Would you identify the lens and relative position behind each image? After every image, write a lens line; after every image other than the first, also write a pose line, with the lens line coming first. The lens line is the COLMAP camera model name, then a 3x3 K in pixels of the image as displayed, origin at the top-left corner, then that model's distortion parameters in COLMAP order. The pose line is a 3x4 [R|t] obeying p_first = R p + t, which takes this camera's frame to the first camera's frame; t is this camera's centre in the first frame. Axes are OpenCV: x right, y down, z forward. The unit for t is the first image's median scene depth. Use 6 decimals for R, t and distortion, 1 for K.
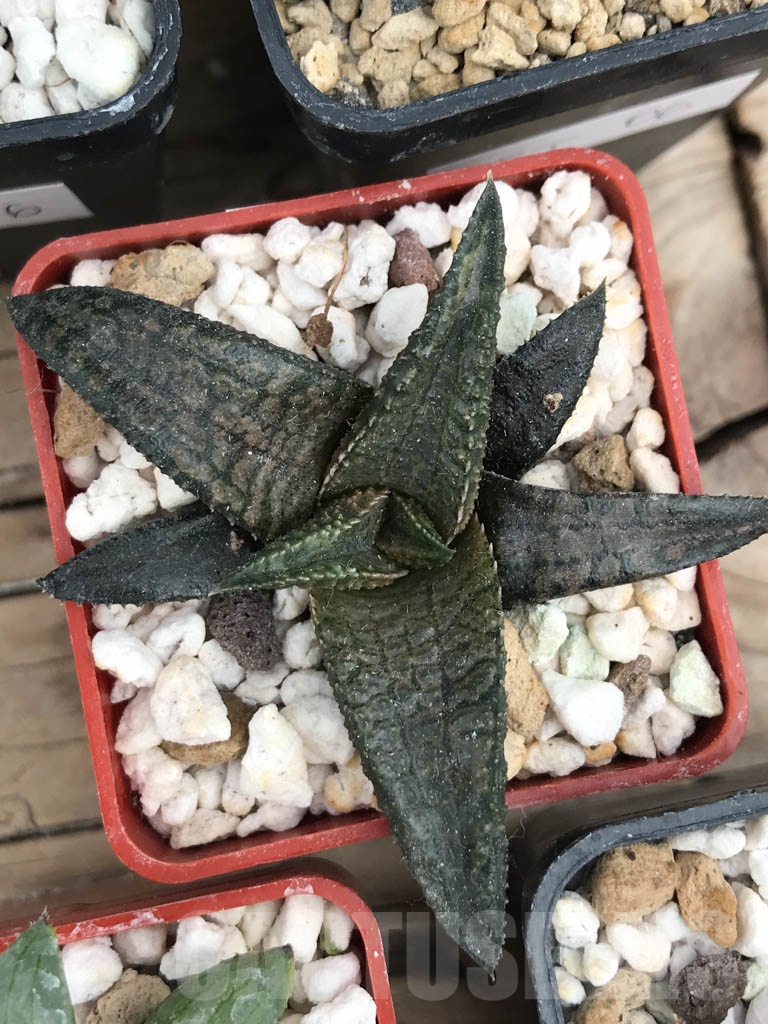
lens RADIAL K [[1357.5, 0, 388.3], [0, 1357.5, 544.0], [0, 0, 1]] dist [0.051295, 0.000000]
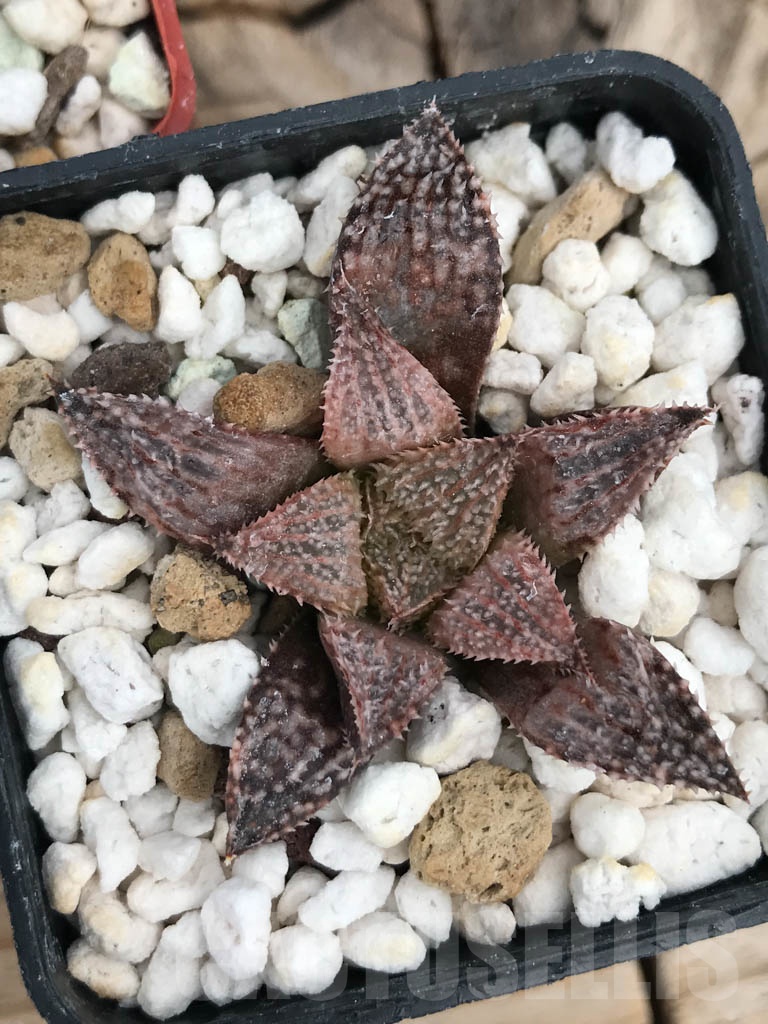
lens RADIAL K [[1357.5, 0, 385.5], [0, 1357.5, 509.1], [0, 0, 1]] dist [0.051295, 0.000000]
pose [[0.998811, -0.048459, 0.005336, 0.397994], [0.048610, 0.998269, -0.033121, 0.452492], [-0.003722, 0.033341, 0.999437, 0.125371]]
